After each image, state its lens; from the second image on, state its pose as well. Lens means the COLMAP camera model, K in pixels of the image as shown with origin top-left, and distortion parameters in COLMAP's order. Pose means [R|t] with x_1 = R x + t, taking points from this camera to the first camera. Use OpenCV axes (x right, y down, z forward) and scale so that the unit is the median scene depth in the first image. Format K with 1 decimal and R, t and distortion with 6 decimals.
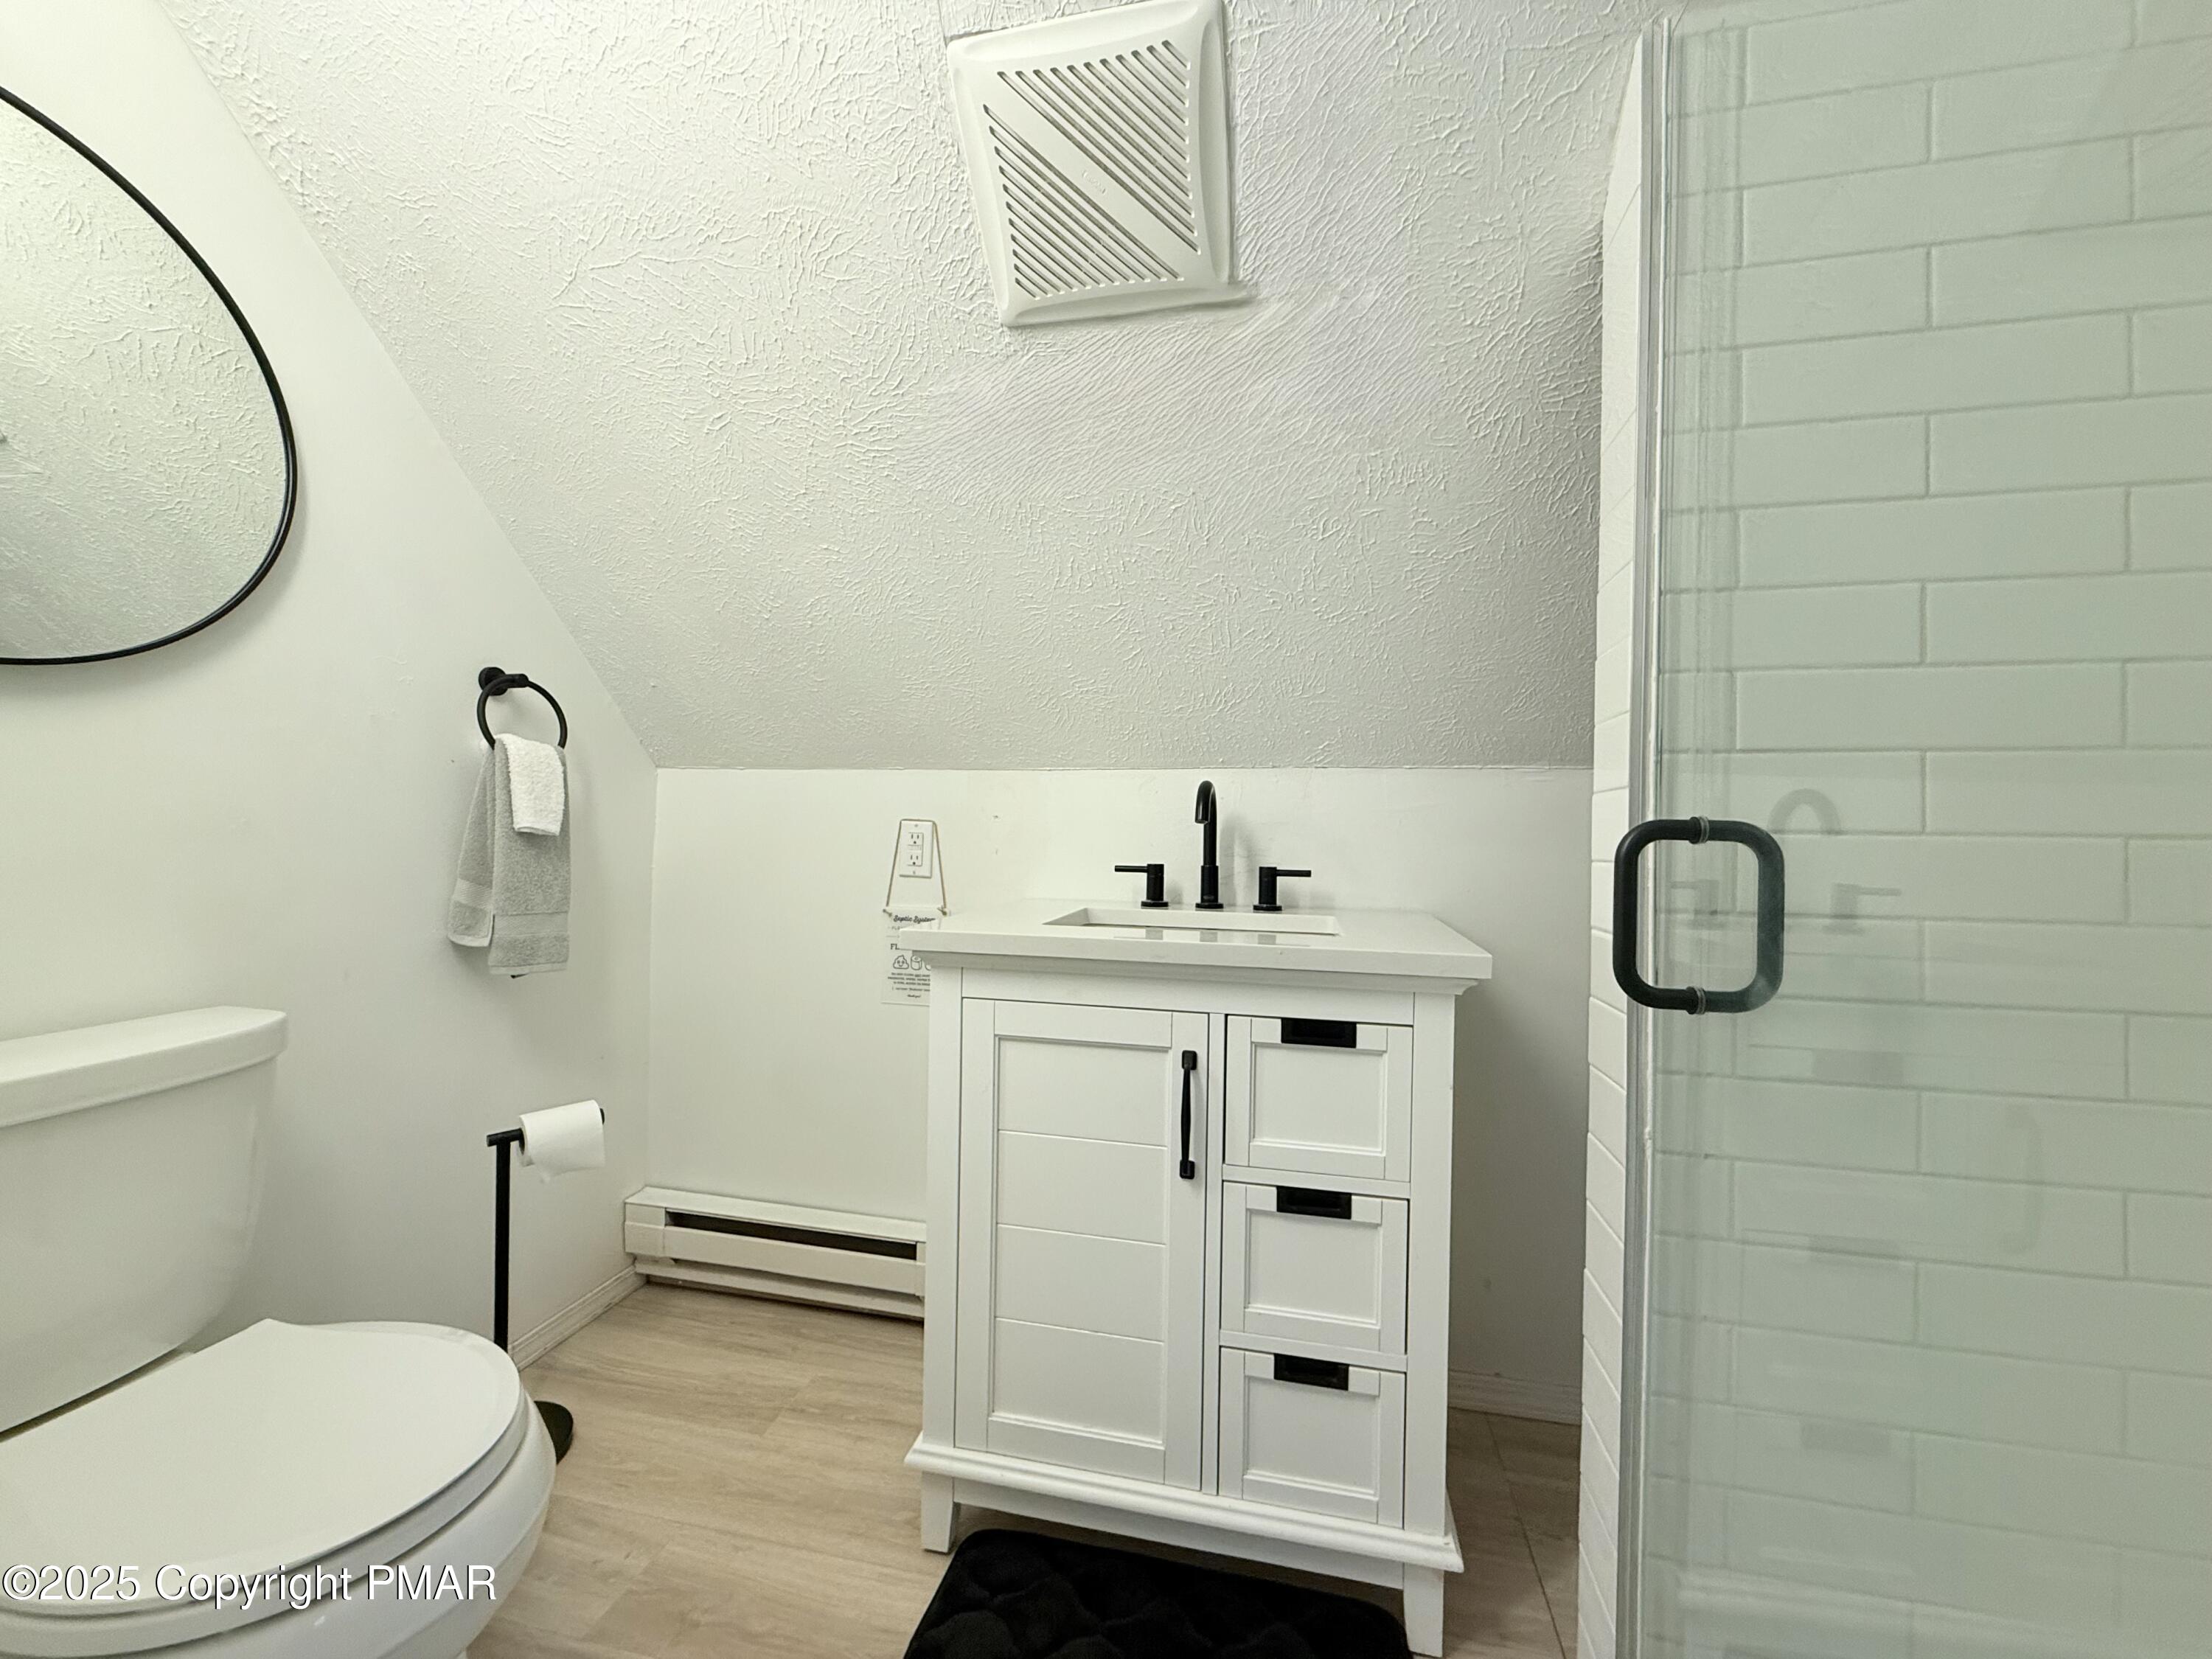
lens RADIAL K [[881.7, 0, 1099.9], [0, 881.7, 824.4], [0, 0, 1]] dist [-0.006012, -0.000939]
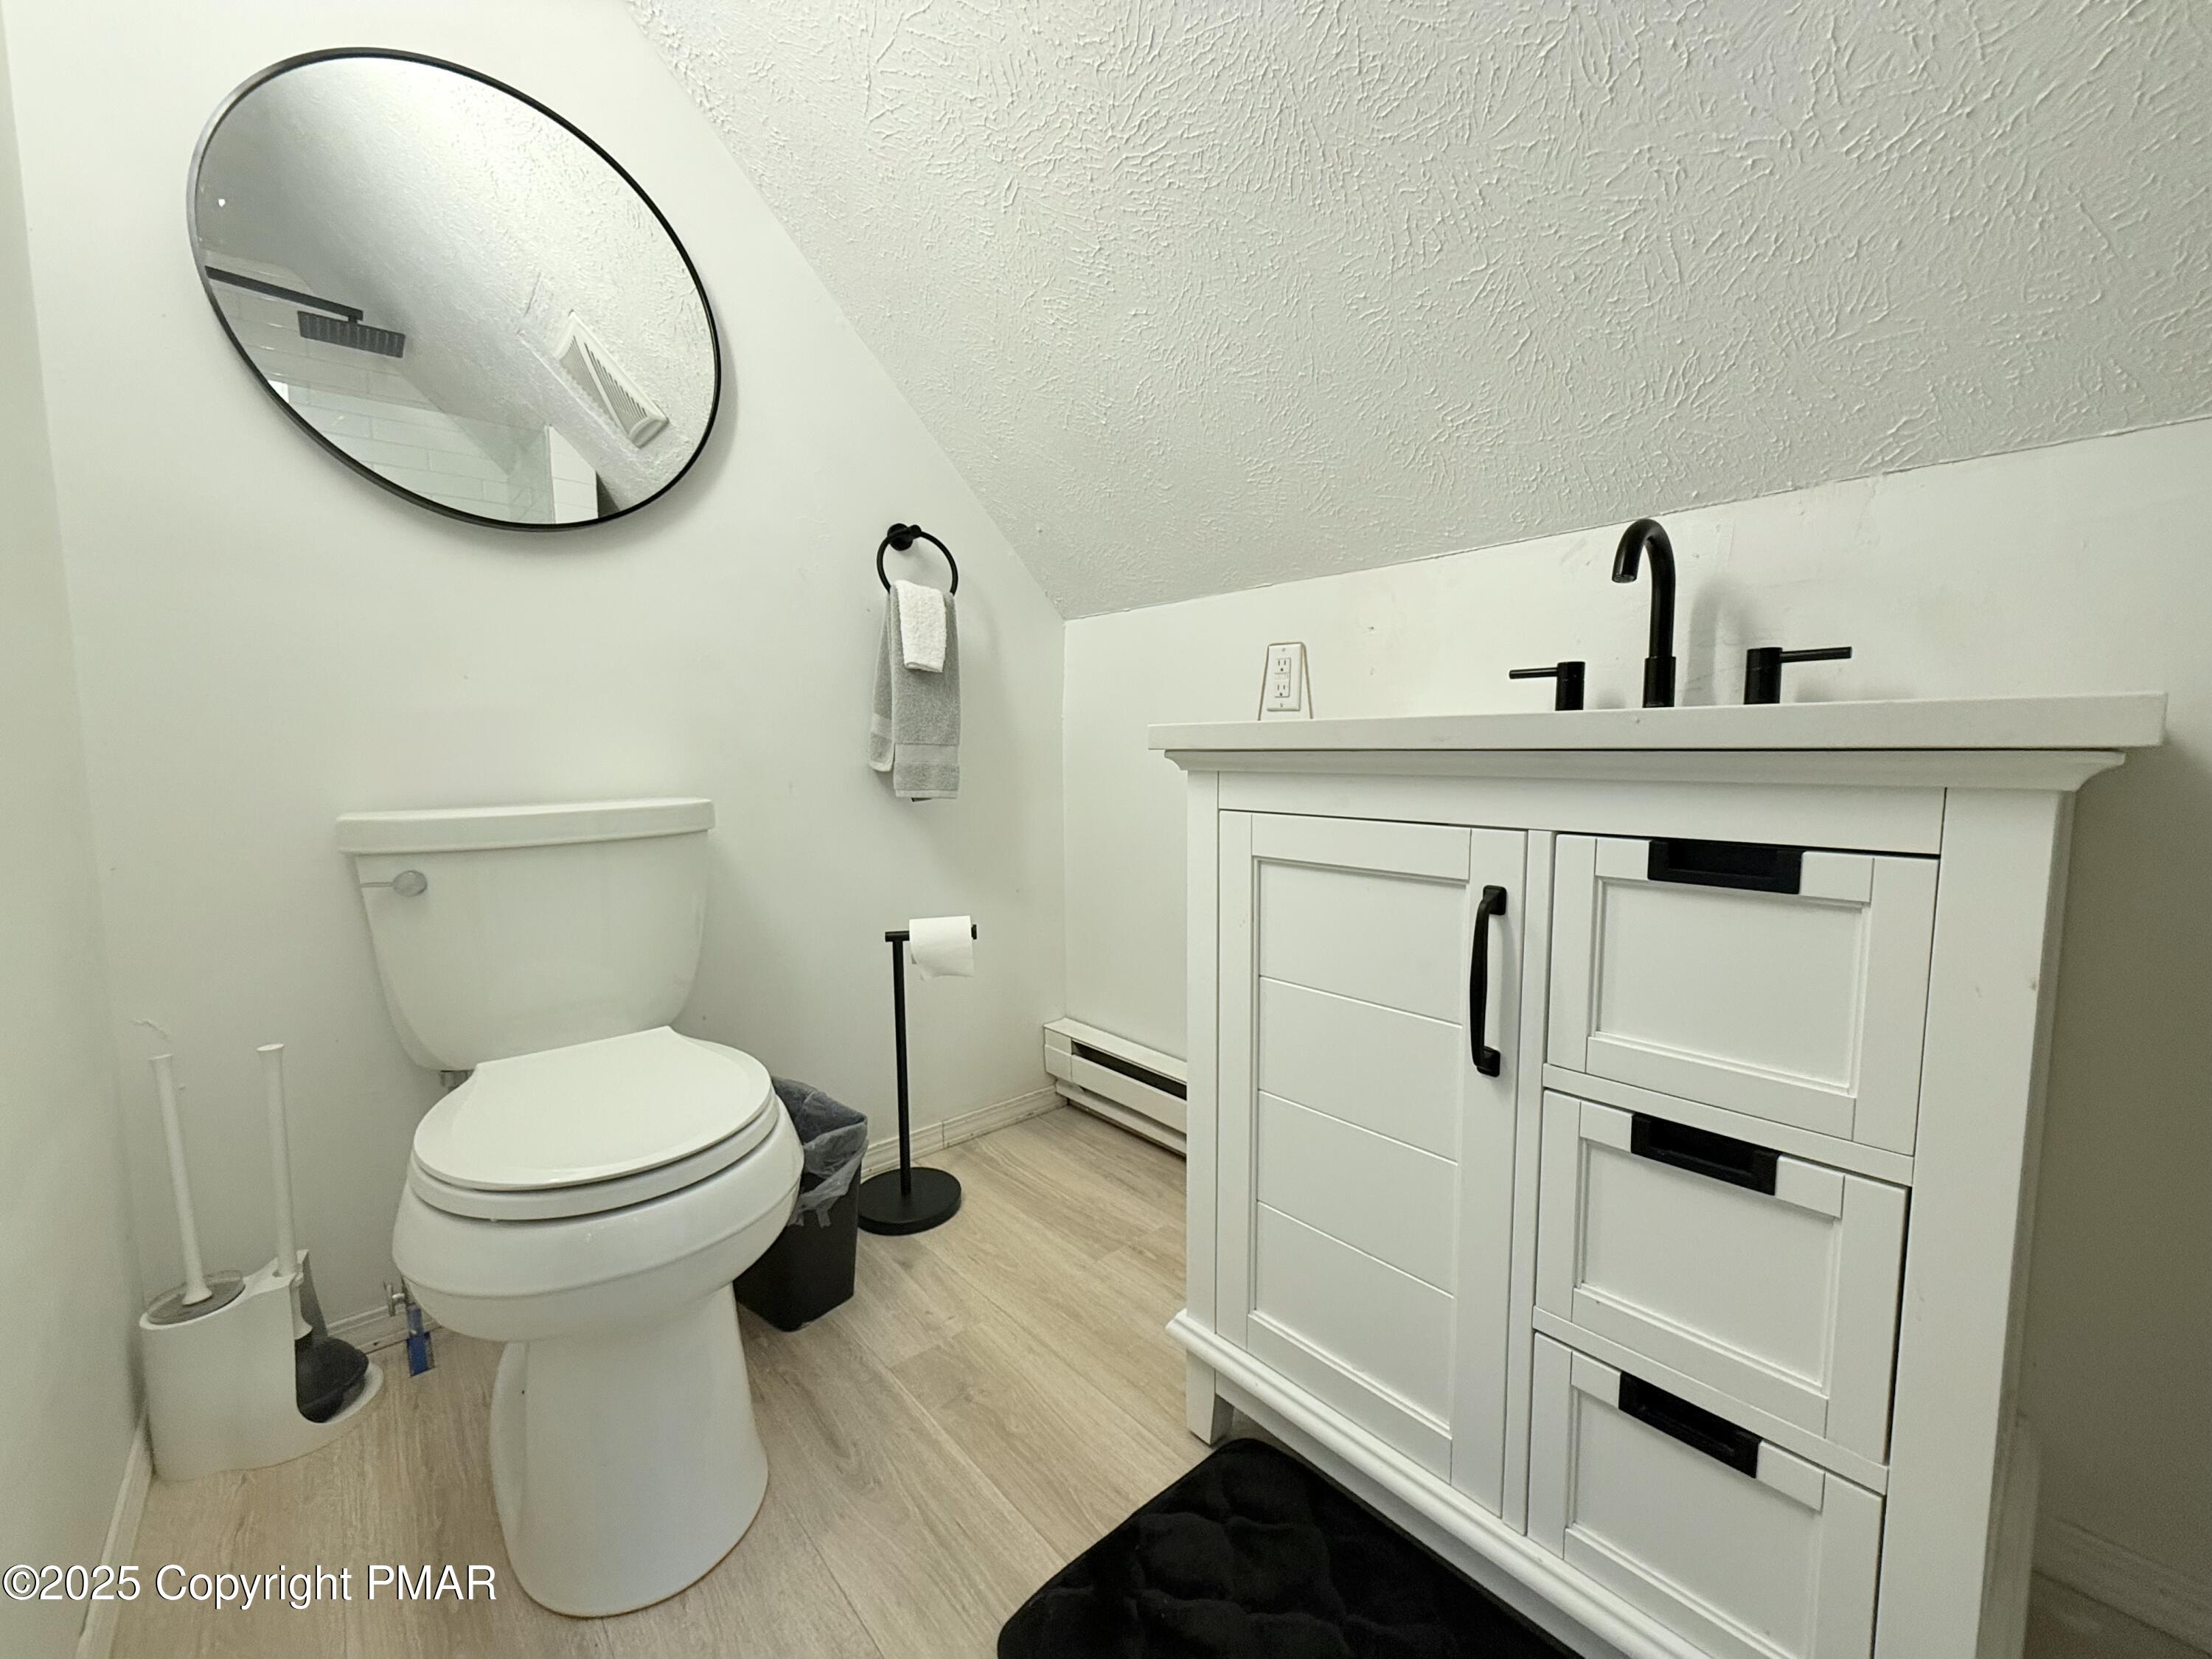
lens RADIAL K [[881.7, 0, 1106.8], [0, 881.7, 828.0], [0, 0, 1]] dist [-0.006012, -0.000939]
pose [[0.807803, 0.033431, -0.588504, 0.229694], [0.020633, 0.996175, 0.084912, 0.138743], [0.589091, -0.080735, 0.804023, 0.278279]]
